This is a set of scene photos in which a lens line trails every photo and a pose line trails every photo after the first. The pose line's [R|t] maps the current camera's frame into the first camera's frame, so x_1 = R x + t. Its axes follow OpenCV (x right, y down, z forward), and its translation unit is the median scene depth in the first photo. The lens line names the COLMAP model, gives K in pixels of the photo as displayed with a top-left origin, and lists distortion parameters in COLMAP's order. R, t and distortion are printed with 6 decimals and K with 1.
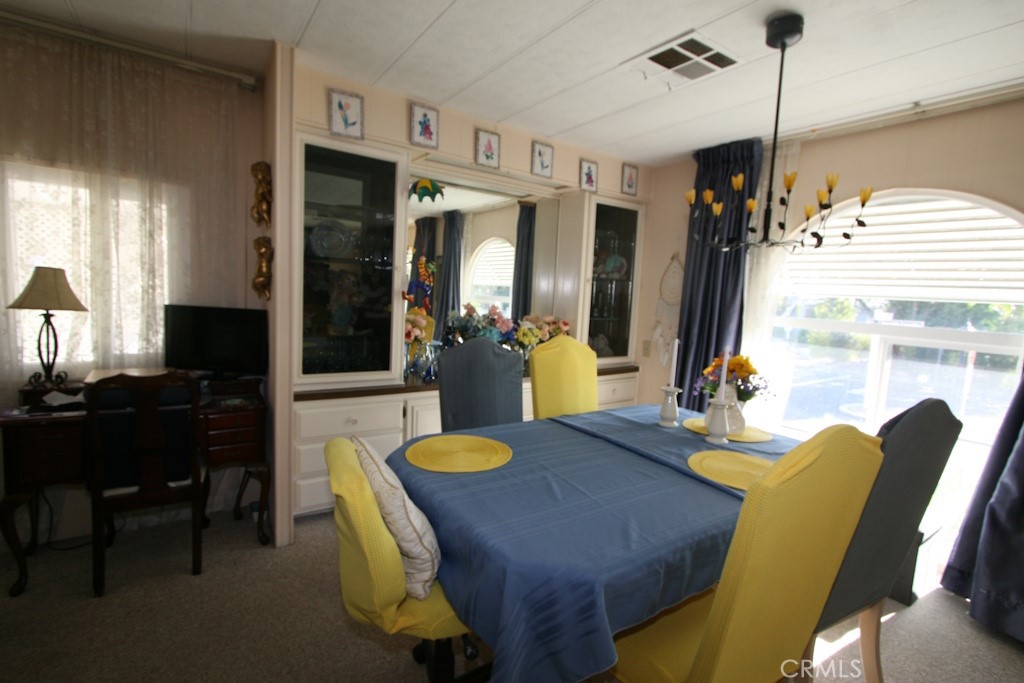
lens RADIAL K [[468.1, 0, 514.1], [0, 468.1, 340.9], [0, 0, 1]] dist [-0.010683, 0.000220]
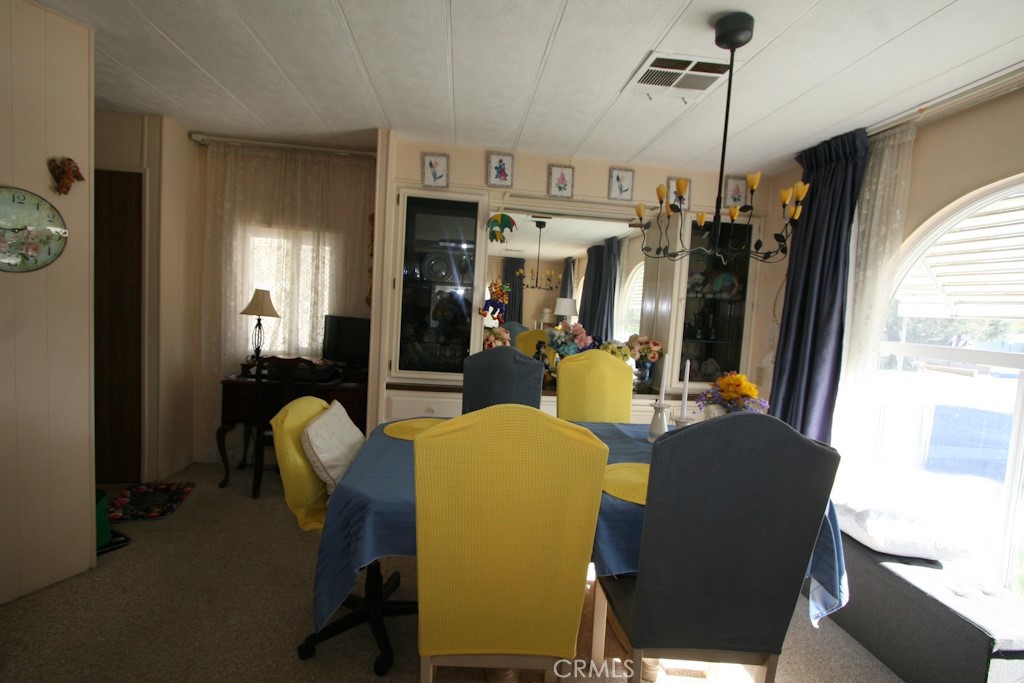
lens RADIAL K [[468.1, 0, 514.1], [0, 468.1, 340.9], [0, 0, 1]] dist [-0.010683, 0.000220]
pose [[0.881969, 0.036987, -0.469853, 0.455924], [-0.064870, 0.996954, -0.043289, 0.027471], [0.466821, 0.068659, 0.881682, -0.007864]]
